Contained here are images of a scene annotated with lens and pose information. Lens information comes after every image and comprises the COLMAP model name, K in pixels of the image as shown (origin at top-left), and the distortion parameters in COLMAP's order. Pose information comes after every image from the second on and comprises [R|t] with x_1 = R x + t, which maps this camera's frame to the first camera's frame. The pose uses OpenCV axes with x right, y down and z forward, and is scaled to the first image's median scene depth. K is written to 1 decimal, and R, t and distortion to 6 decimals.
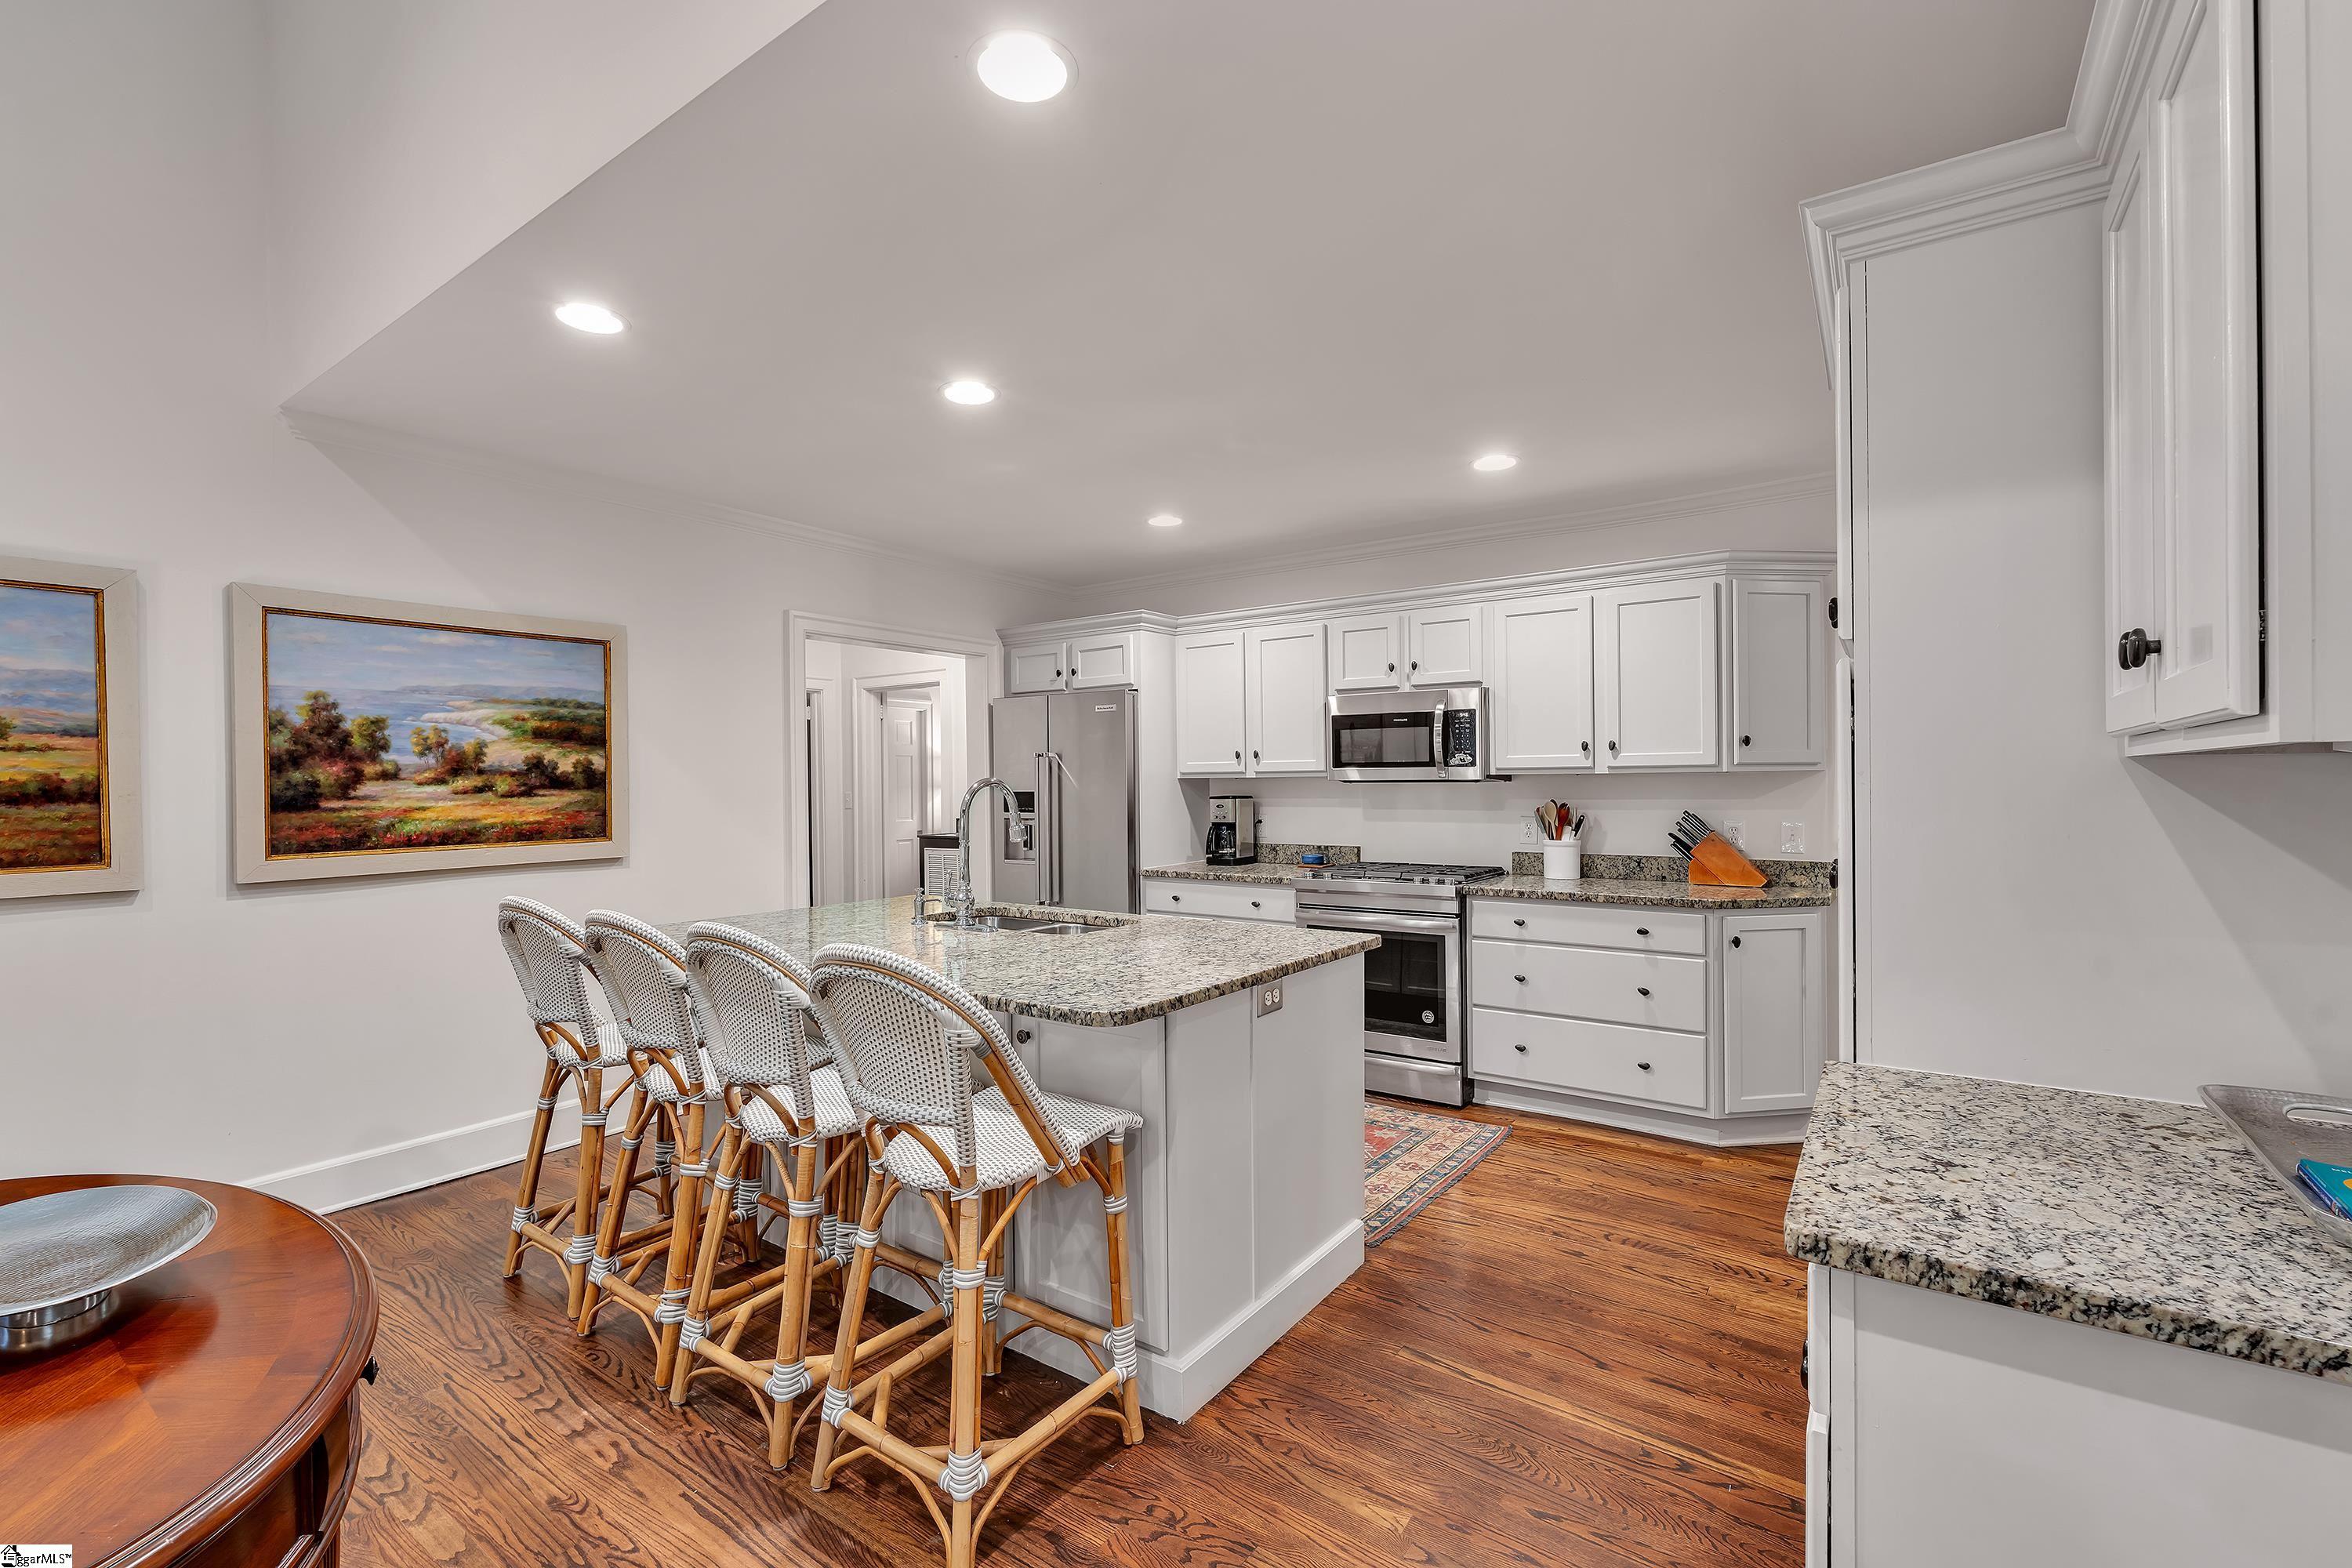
lens RADIAL K [[1017.7, 0, 1176.0], [0, 1017.7, 784.0], [0, 0, 1]] dist [-0.008071, 0.000006]
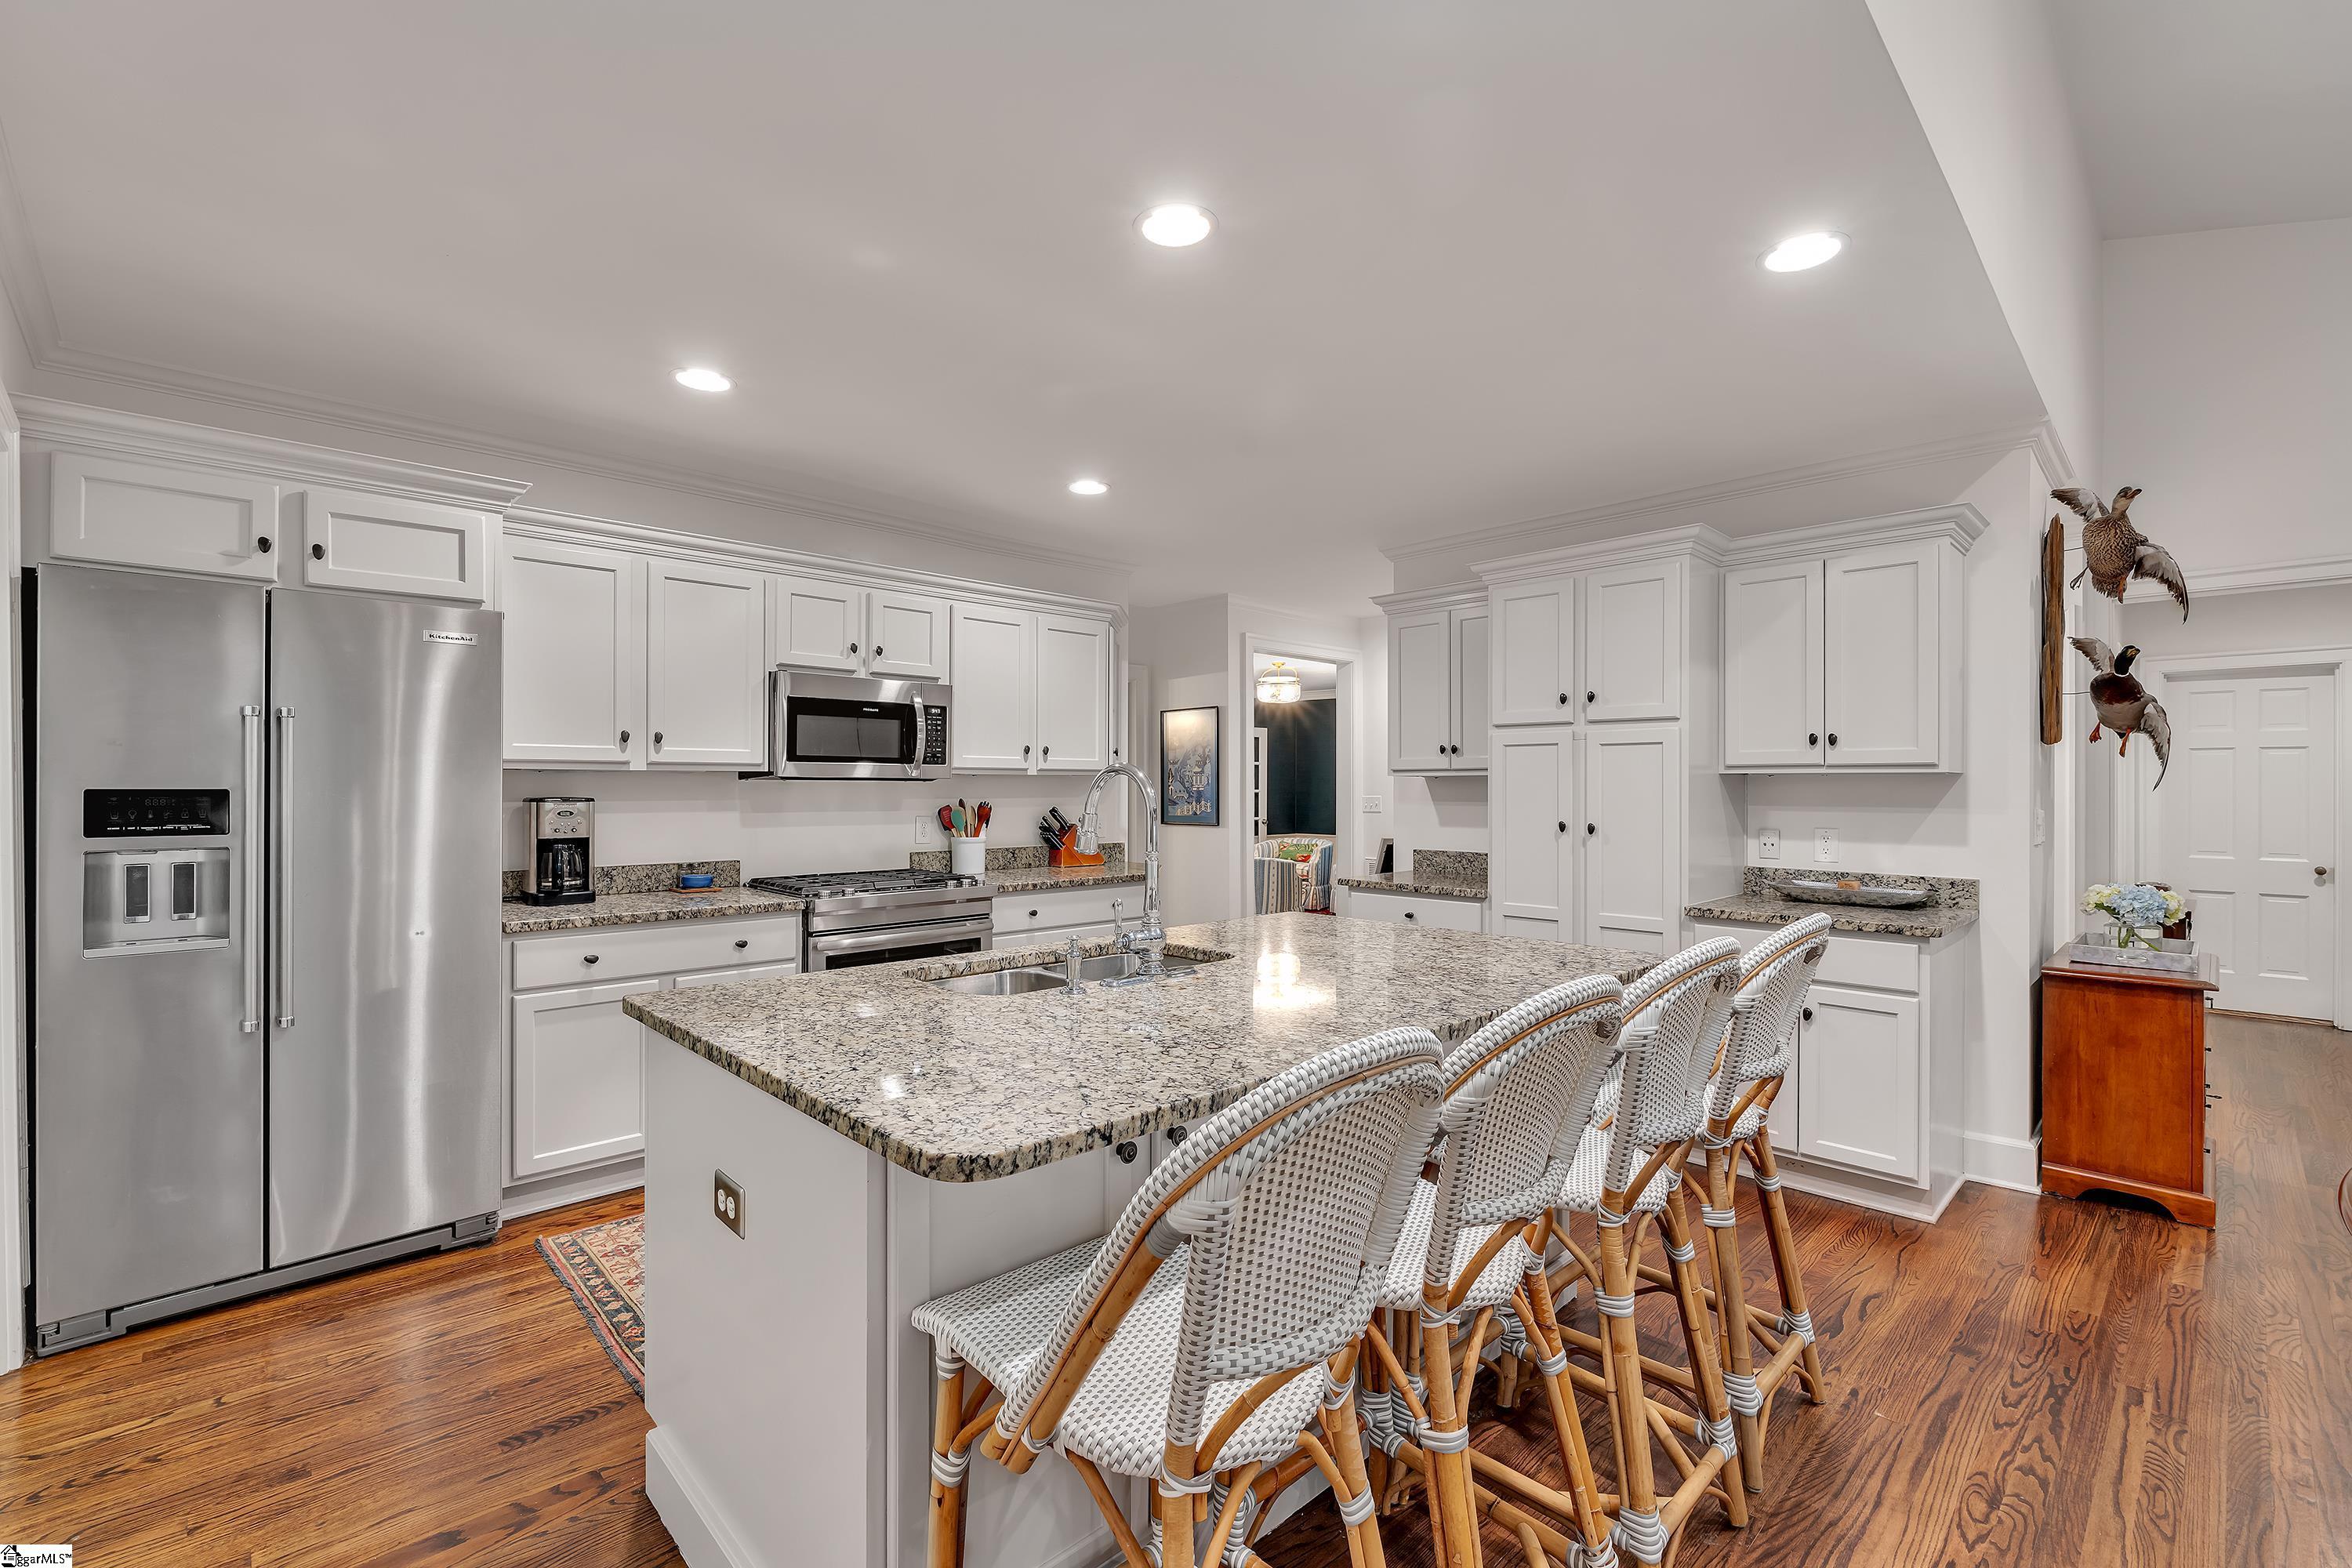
lens RADIAL K [[1017.7, 0, 1176.0], [0, 1017.7, 784.0], [0, 0, 1]] dist [-0.008071, 0.000006]
pose [[0.190216, 0.011293, 0.981677, -0.897715], [-0.002211, 0.999936, -0.011075, 0.016553], [-0.981740, -0.000064, 0.190229, 0.858763]]
